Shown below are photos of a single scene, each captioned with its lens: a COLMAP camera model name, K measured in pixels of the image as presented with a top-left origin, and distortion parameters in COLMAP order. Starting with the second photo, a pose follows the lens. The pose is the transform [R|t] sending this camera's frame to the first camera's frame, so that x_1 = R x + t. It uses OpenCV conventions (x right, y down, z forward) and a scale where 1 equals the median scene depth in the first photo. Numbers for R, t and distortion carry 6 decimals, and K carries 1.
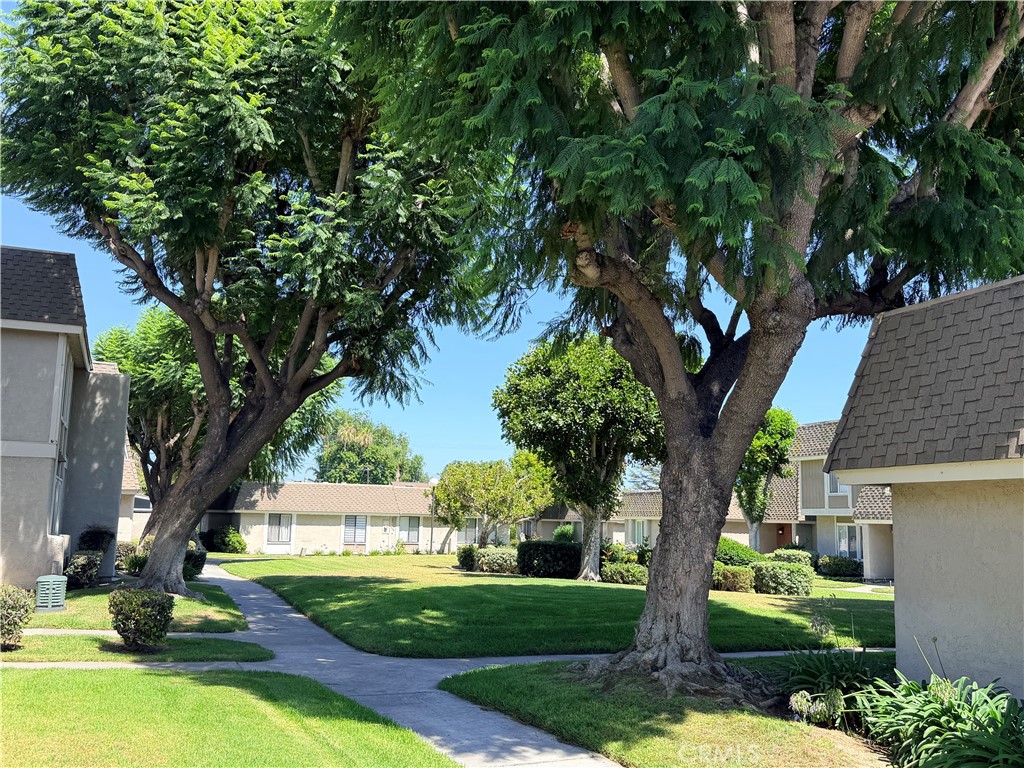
lens RADIAL K [[950.4, 0, 513.2], [0, 950.4, 384.3], [0, 0, 1]] dist [0.004392, 0.000000]
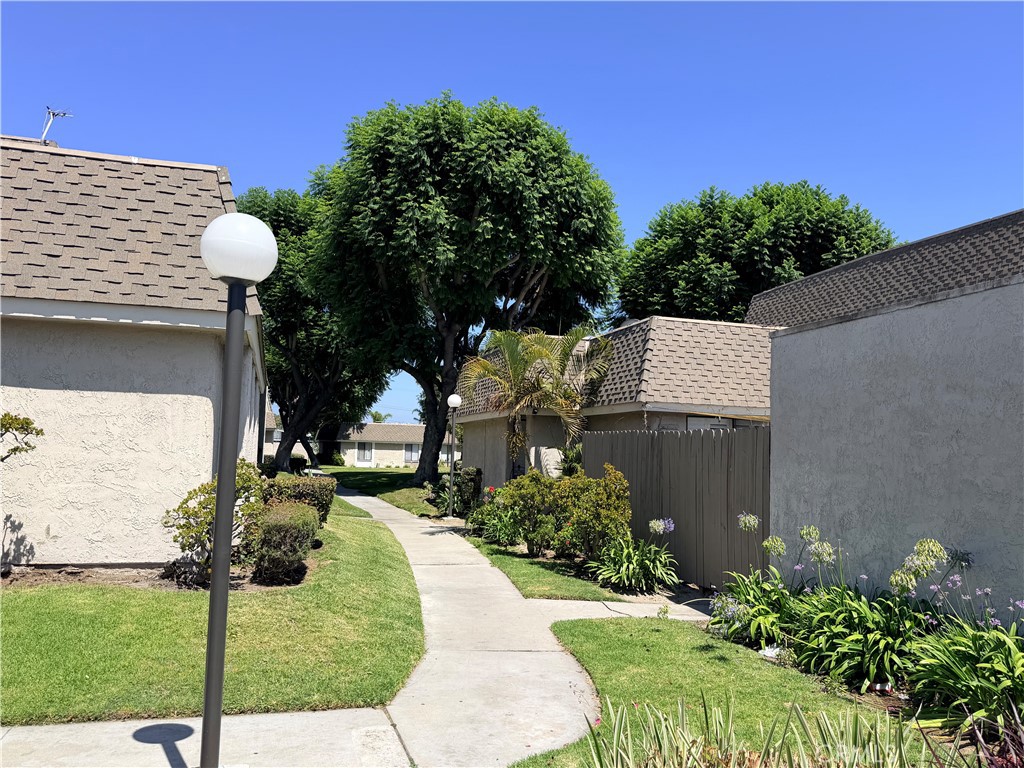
lens RADIAL K [[812.4, 0, 510.7], [0, 812.4, 384.9], [0, 0, 1]] dist [-0.002131, -0.000100]
pose [[0.994137, -0.000552, -0.108131, 0.152698], [0.006616, 0.998424, 0.055727, -0.037163], [0.107930, -0.056116, 0.992574, -0.342131]]
